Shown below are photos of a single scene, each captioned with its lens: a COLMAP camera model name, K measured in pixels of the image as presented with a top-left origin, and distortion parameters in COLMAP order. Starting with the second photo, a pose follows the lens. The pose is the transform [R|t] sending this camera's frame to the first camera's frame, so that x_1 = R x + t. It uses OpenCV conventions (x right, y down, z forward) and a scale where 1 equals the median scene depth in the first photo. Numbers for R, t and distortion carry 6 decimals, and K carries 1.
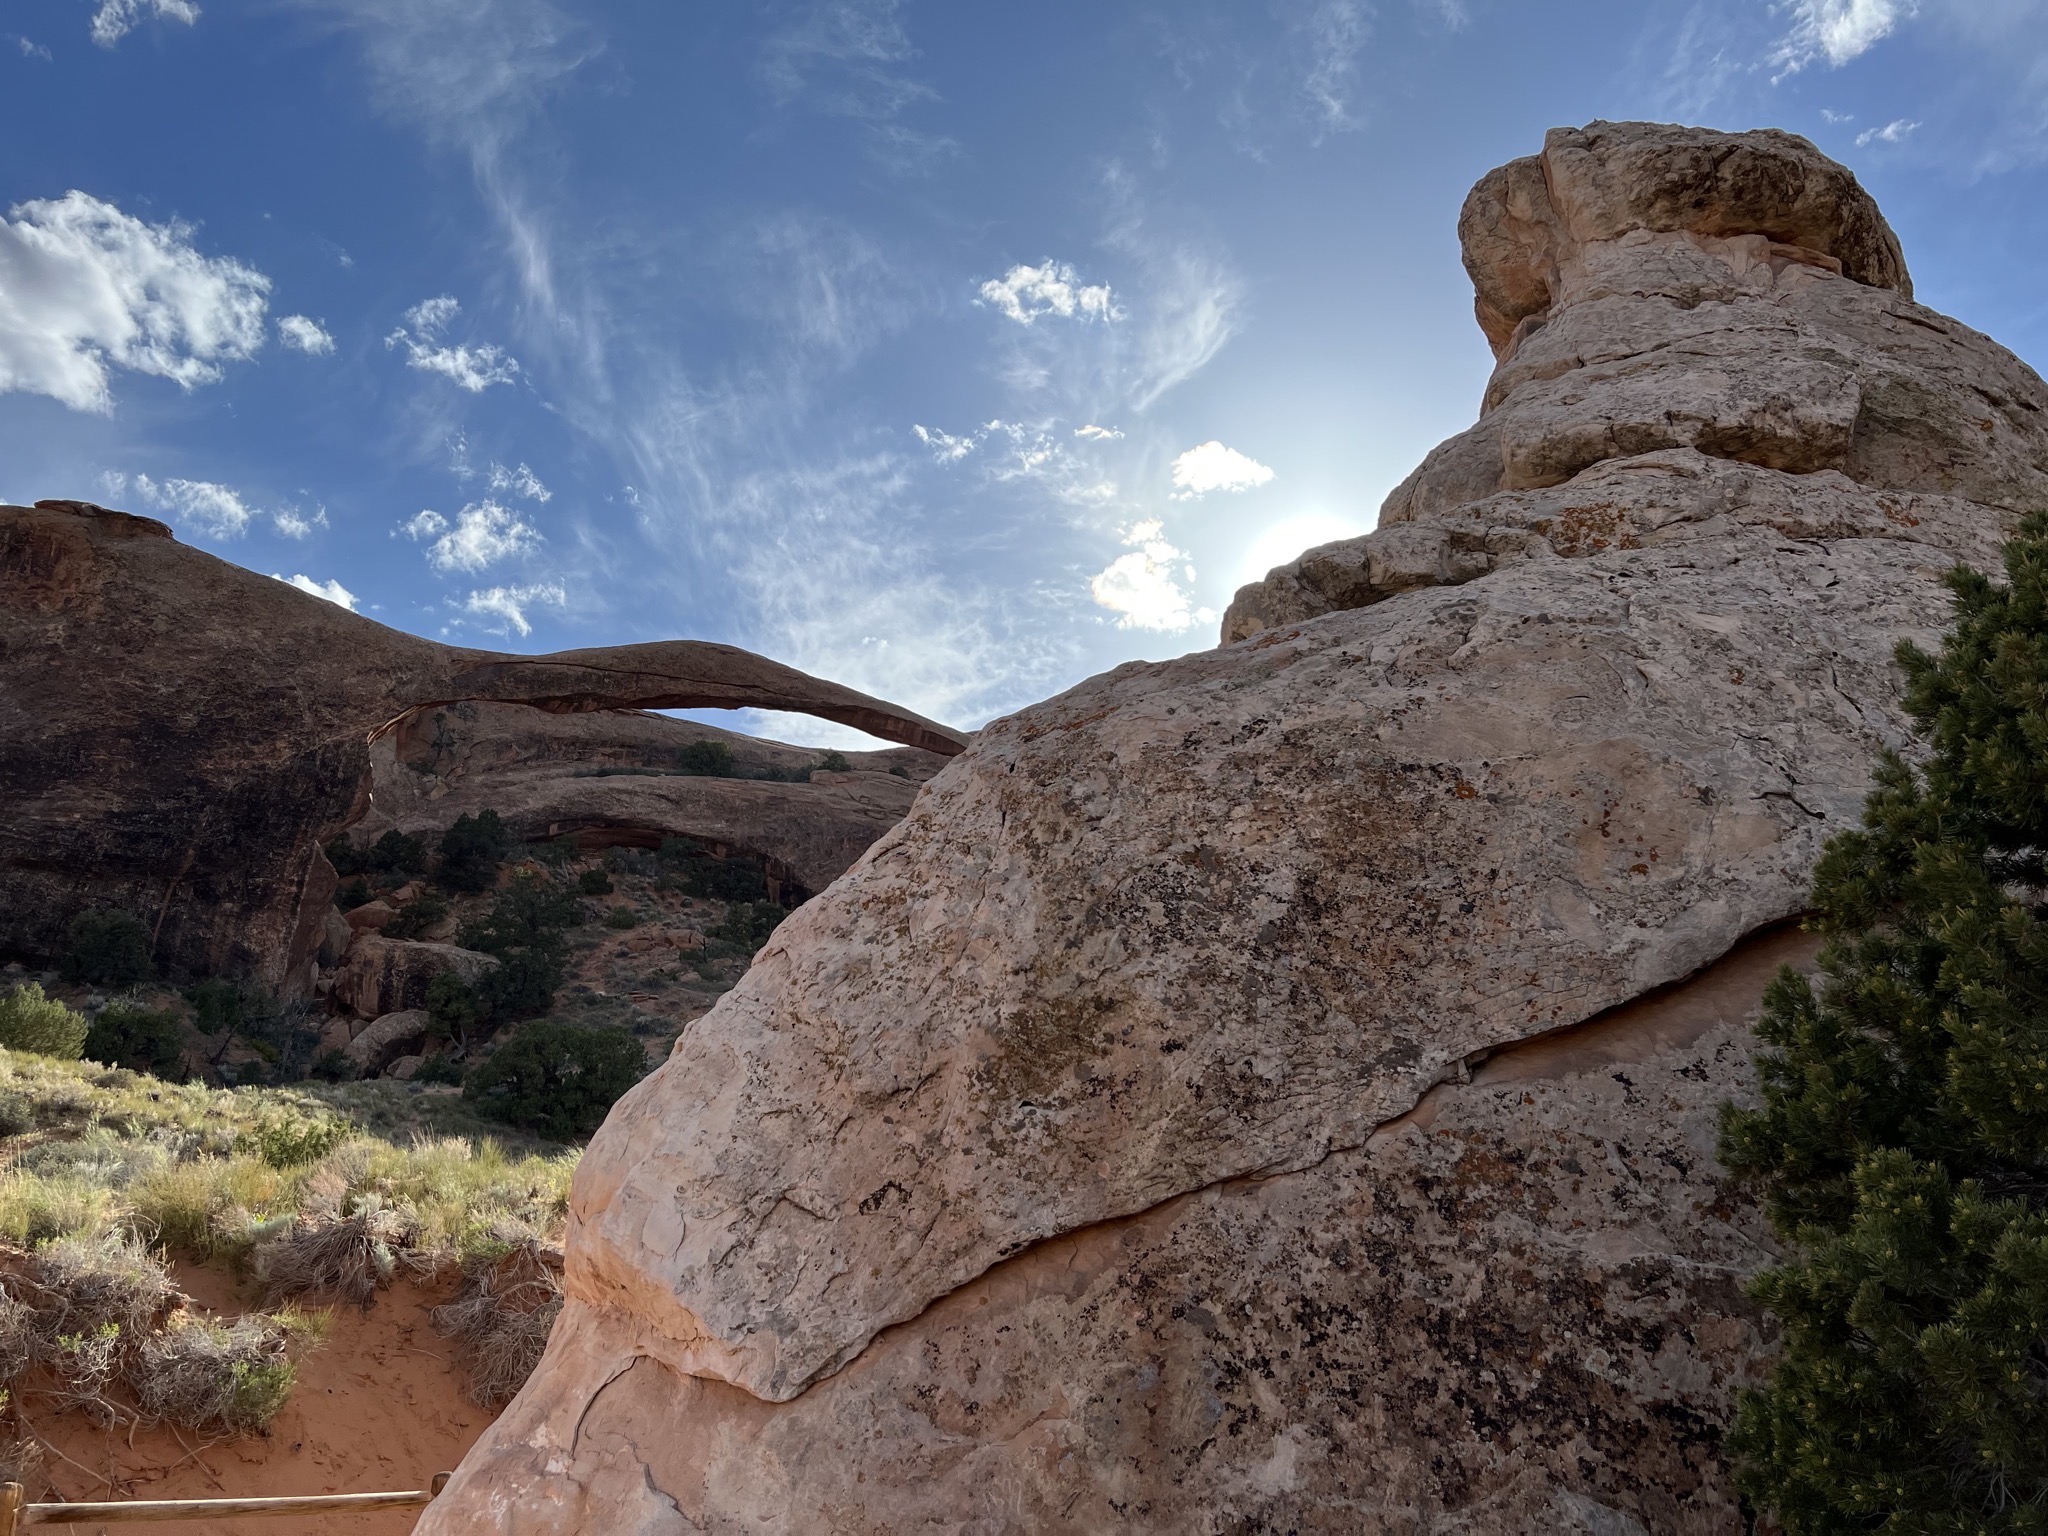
lens RADIAL K [[1563.3, 0, 1054.9], [0, 1563.3, 788.2], [0, 0, 1]] dist [0.003756, 0.005897]
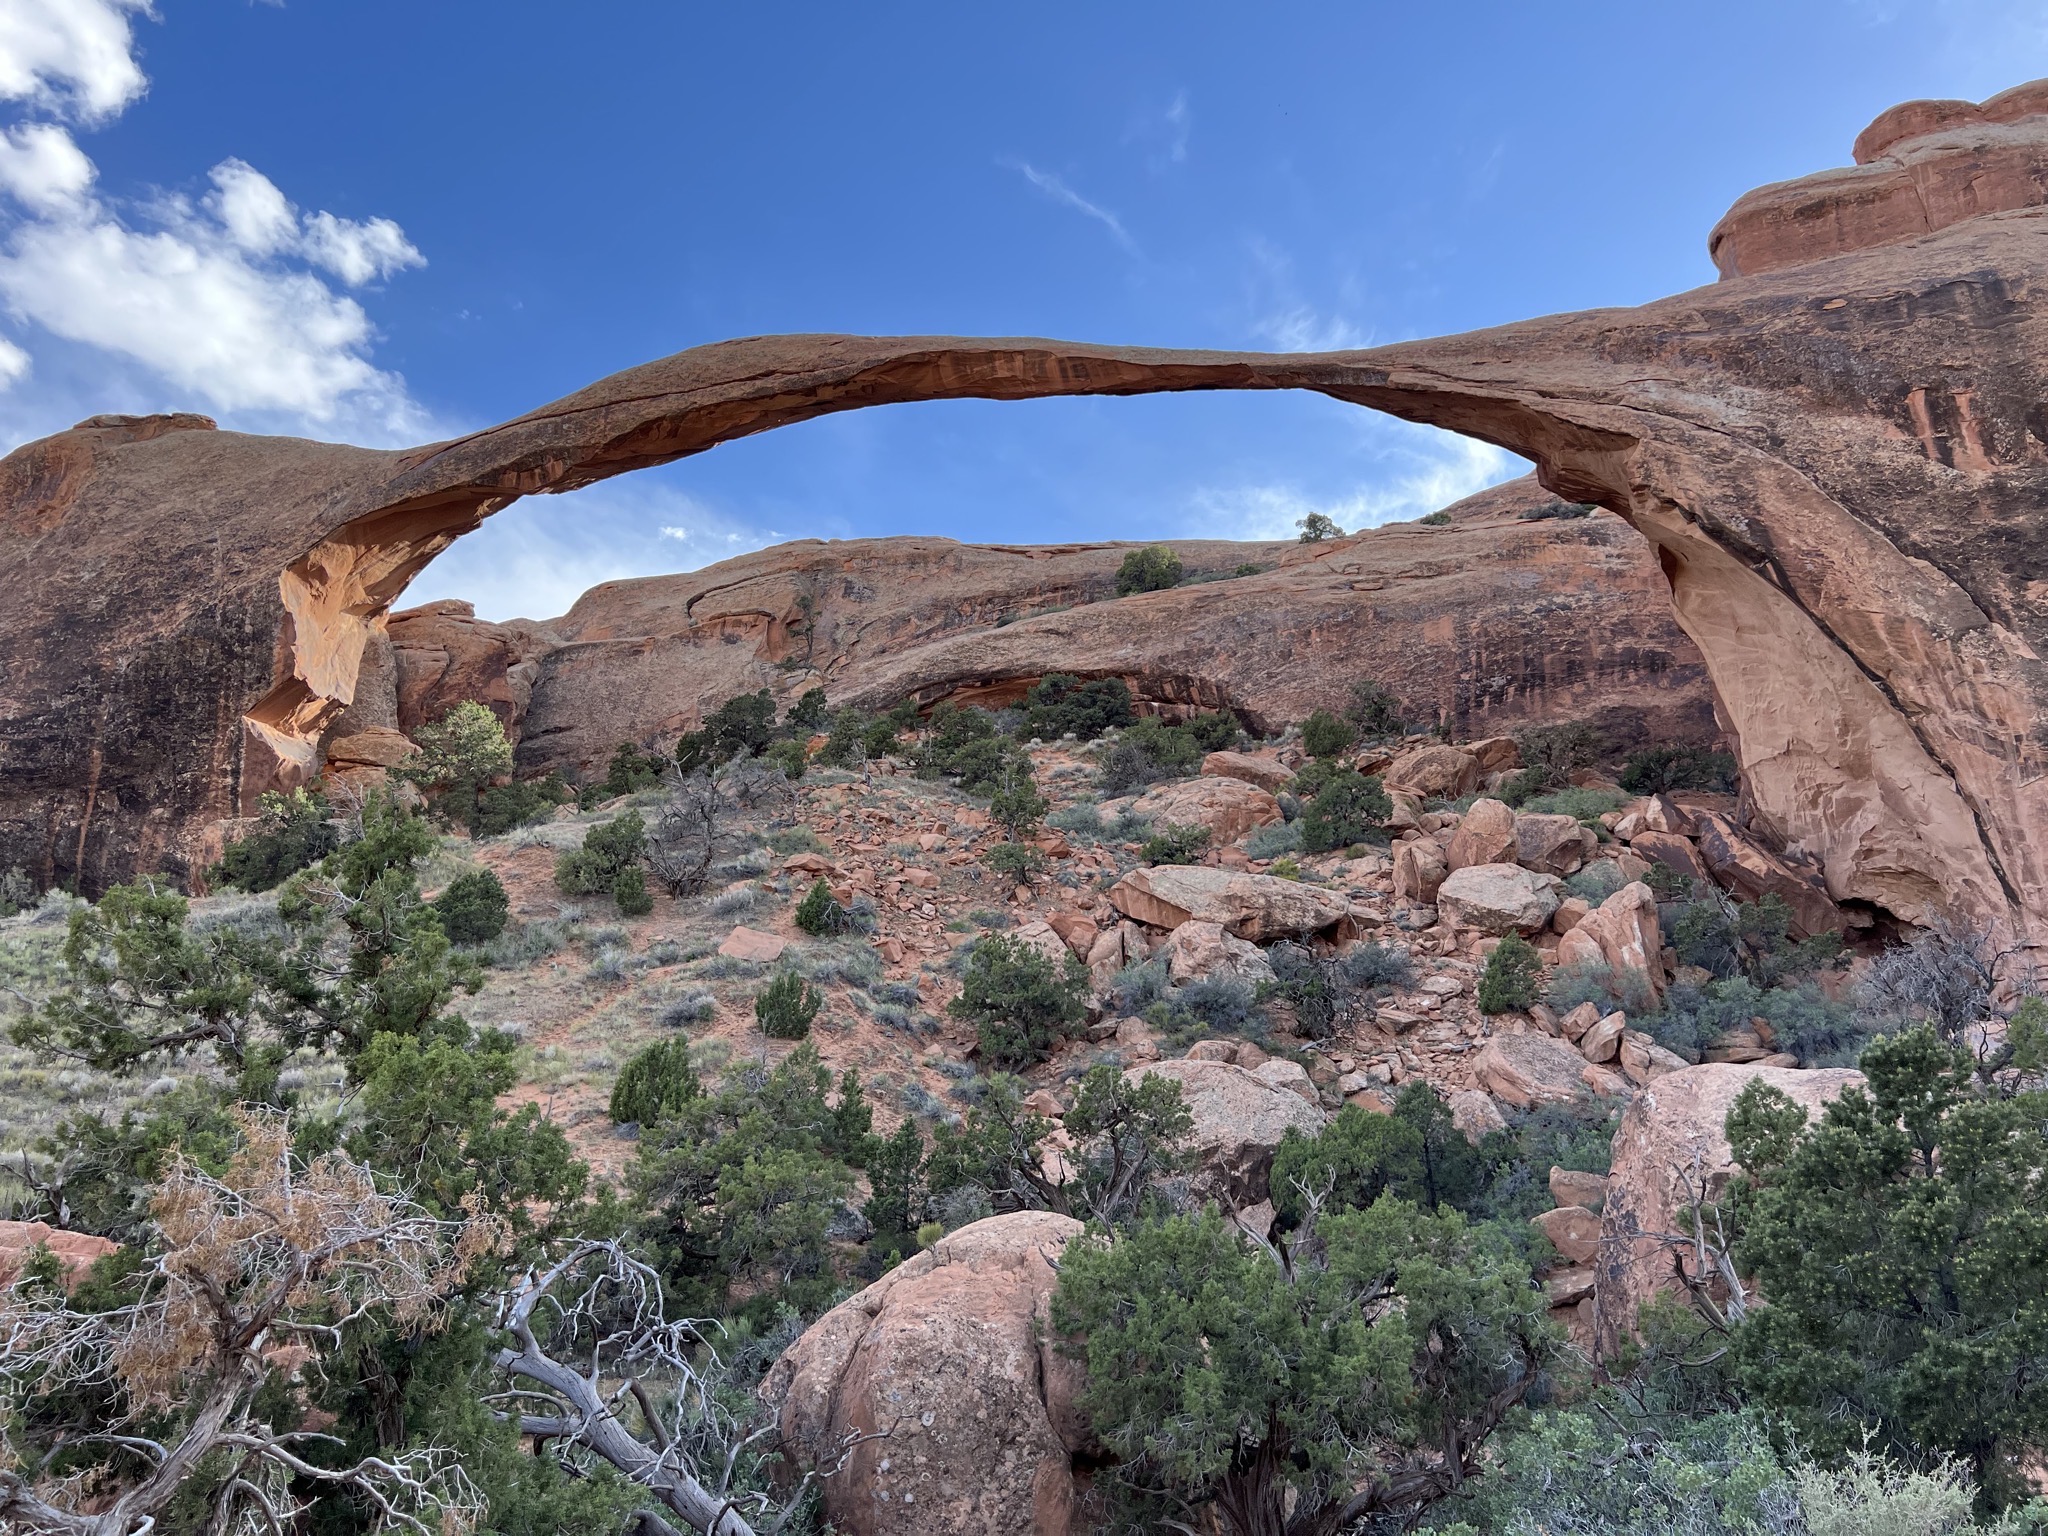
lens RADIAL K [[1566.5, 0, 1034.7], [0, 1566.5, 773.0], [0, 0, 1]] dist [0.044820, -0.044843]
pose [[0.718566, -0.201304, -0.665687, 0.343975], [0.188332, 0.977751, -0.092379, 0.212323], [0.669473, -0.058990, 0.740491, 0.681301]]
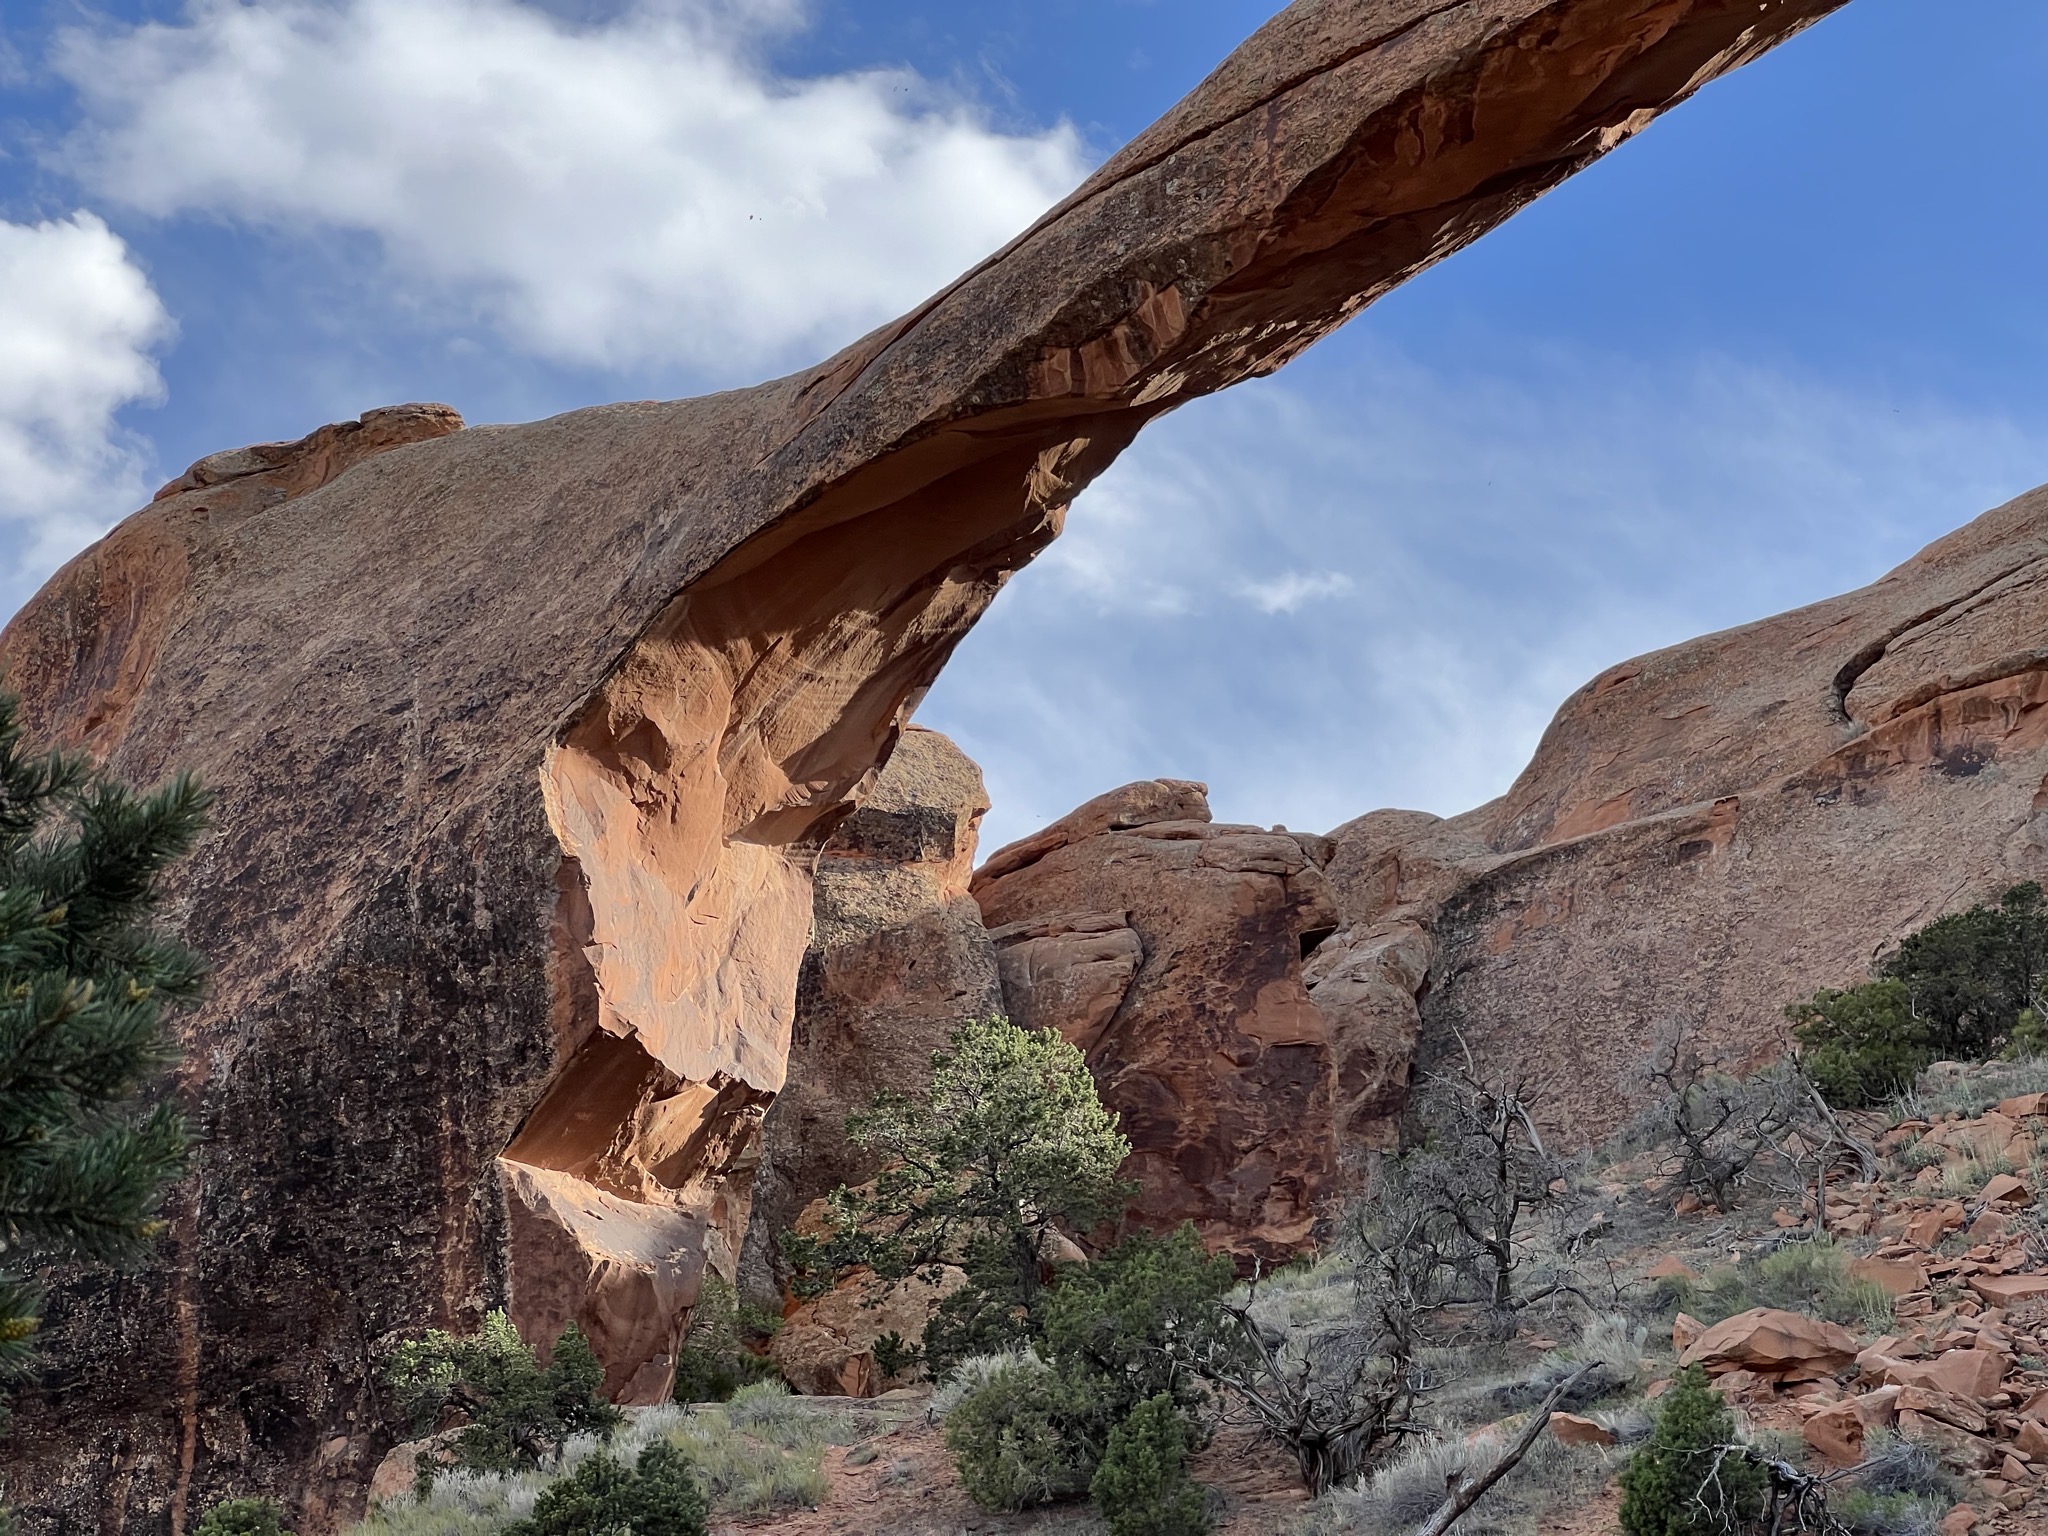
lens RADIAL K [[4619.4, 0, 1024.0], [0, 4619.4, 768.0], [0, 0, 1]] dist [0.075057, 1.247292]
pose [[0.290727, -0.367790, -0.883294, 0.340319], [0.239806, 0.921713, -0.304858, 0.252927], [0.926267, -0.123189, 0.356165, 0.801771]]
